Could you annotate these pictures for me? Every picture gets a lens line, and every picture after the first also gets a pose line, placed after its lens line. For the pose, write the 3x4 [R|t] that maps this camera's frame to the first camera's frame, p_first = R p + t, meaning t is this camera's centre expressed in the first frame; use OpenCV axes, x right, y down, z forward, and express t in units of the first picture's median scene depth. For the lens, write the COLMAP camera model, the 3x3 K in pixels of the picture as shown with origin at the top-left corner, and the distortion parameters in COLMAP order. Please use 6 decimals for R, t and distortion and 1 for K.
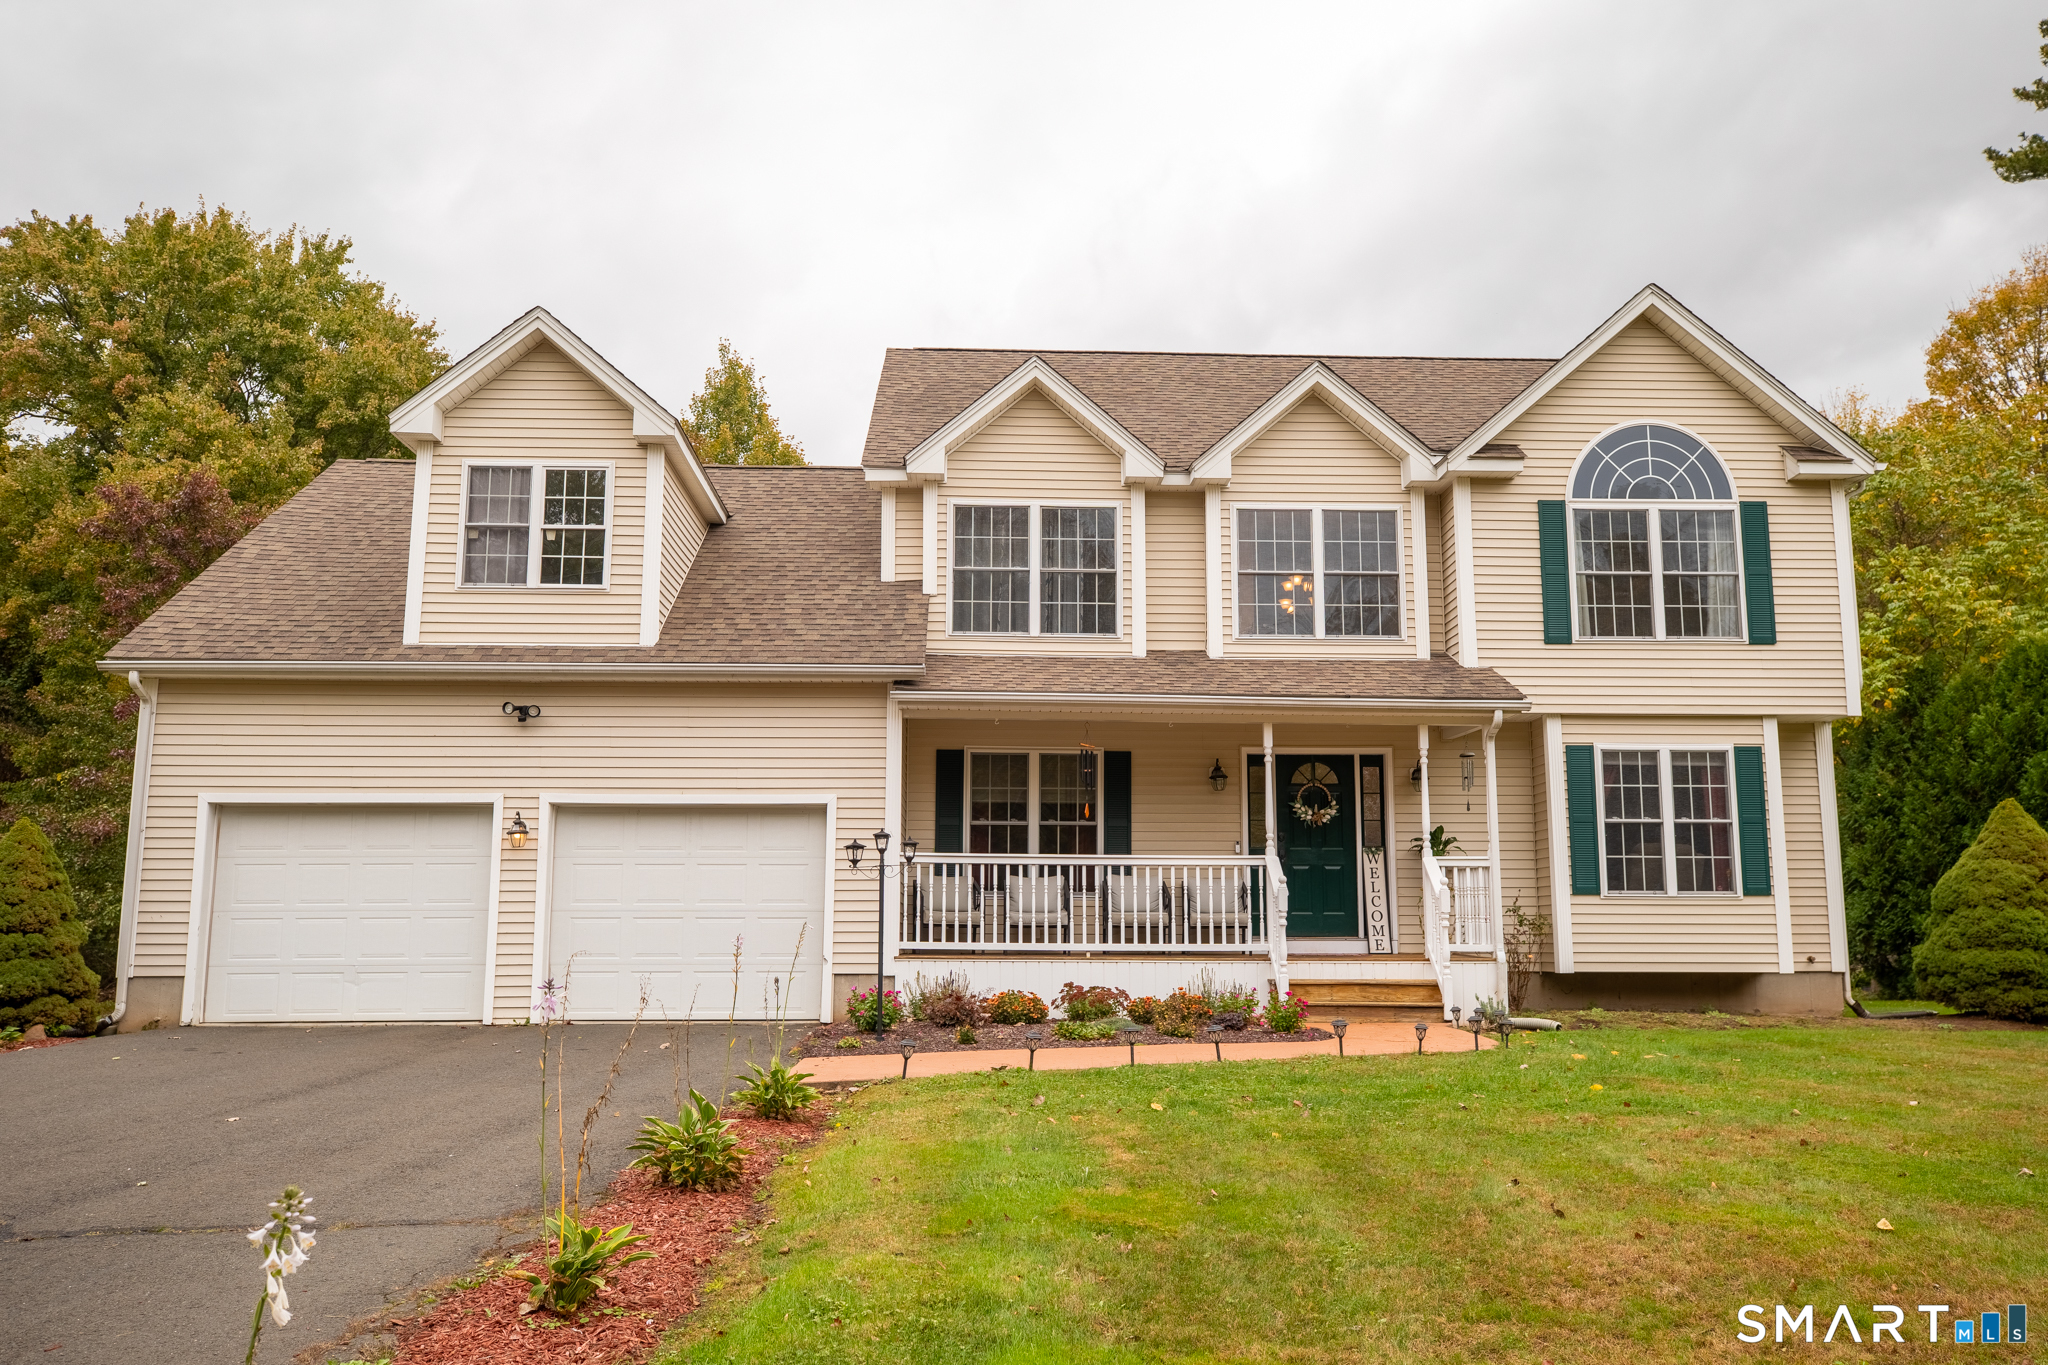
lens RADIAL K [[1596.1, 0, 1024.0], [0, 1596.1, 682.5], [0, 0, 1]] dist [0.005091, 0.055585]
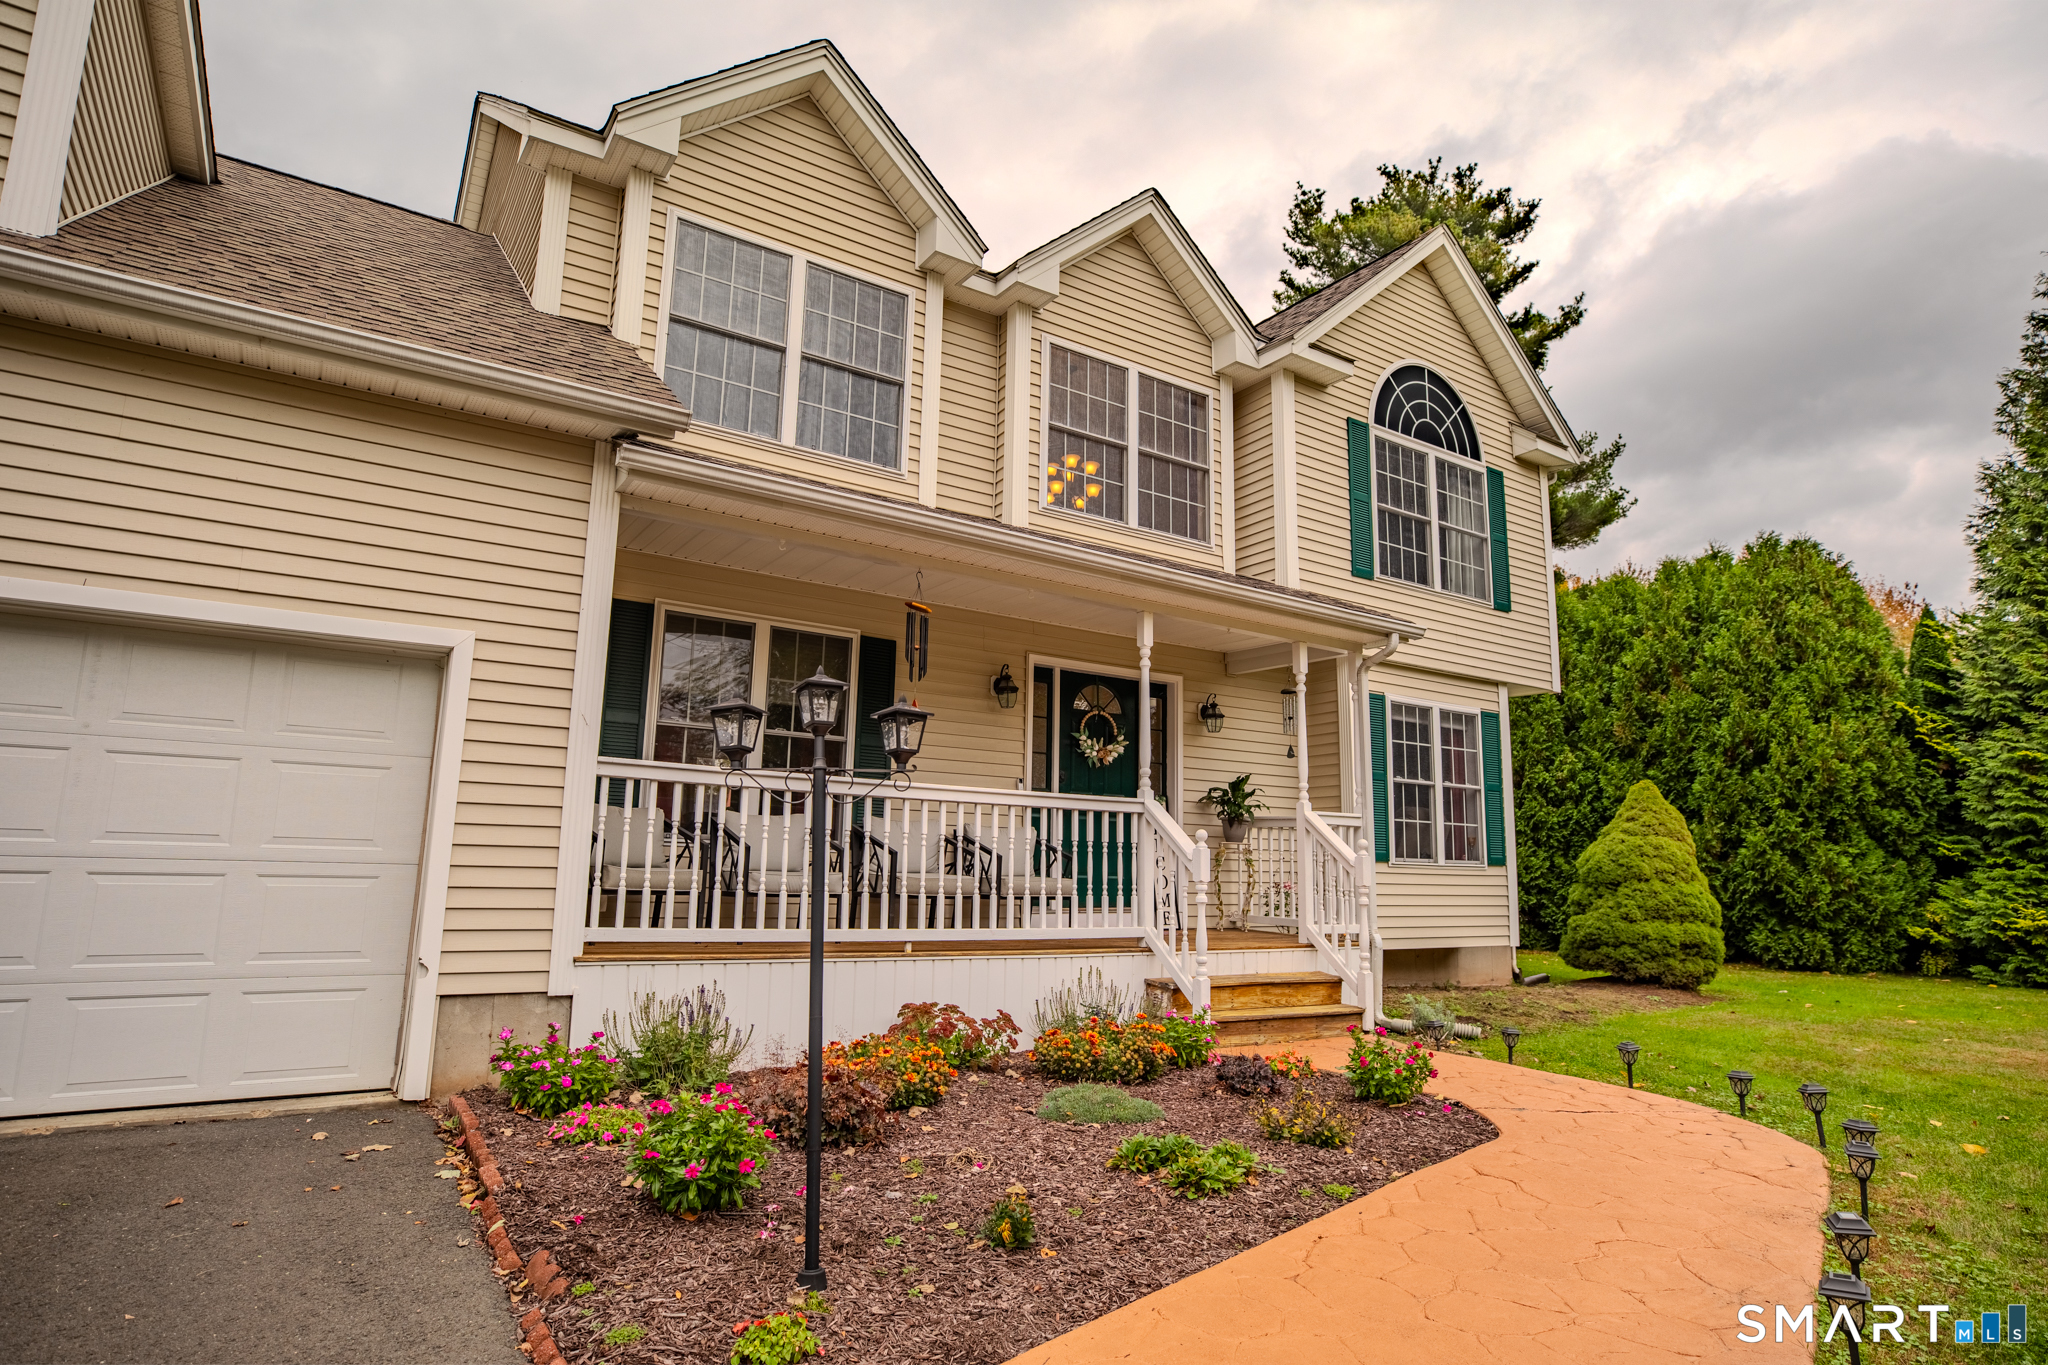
lens RADIAL K [[1114.1, 0, 1024.0], [0, 1114.1, 682.5], [0, 0, 1]] dist [-0.021356, 0.000441]
pose [[0.852216, 0.106134, 0.512311, -0.134102], [-0.104888, 0.993987, -0.031443, 0.071492], [-0.512568, -0.026939, 0.858224, 0.557157]]
